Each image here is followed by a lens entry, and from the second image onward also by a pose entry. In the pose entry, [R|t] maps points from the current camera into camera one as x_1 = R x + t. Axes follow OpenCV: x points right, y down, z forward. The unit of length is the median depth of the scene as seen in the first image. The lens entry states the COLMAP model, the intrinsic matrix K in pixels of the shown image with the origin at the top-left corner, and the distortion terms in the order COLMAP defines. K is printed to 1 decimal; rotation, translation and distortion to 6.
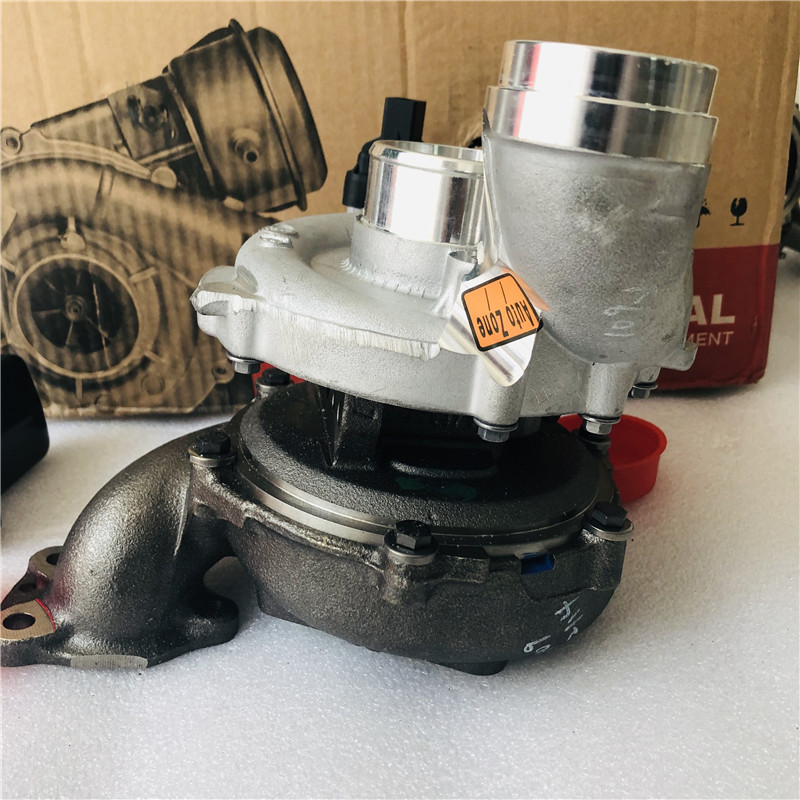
lens RADIAL K [[910.6, 0, 399.7], [0, 910.6, 400.1], [0, 0, 1]] dist [-0.032014, 0.000000]
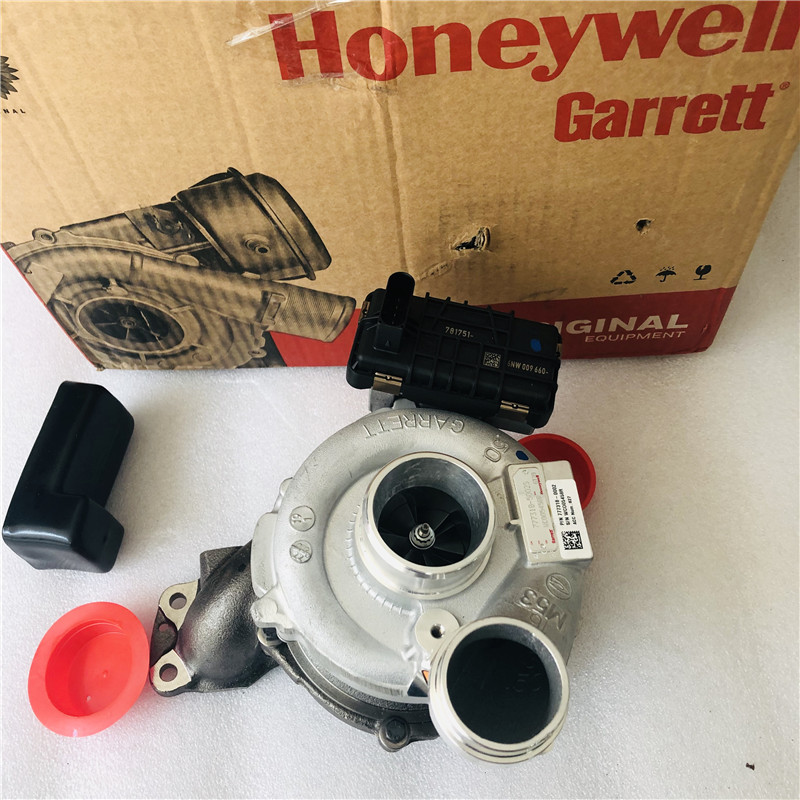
lens RADIAL K [[910.6, 0, 400.1], [0, 910.6, 401.1], [0, 0, 1]] dist [-0.032014, 0.000000]
pose [[0.999178, 0.006839, -0.039957, 0.050442], [0.020653, 0.762257, 0.646944, -0.837005], [0.034882, -0.647238, 0.761490, 0.037840]]
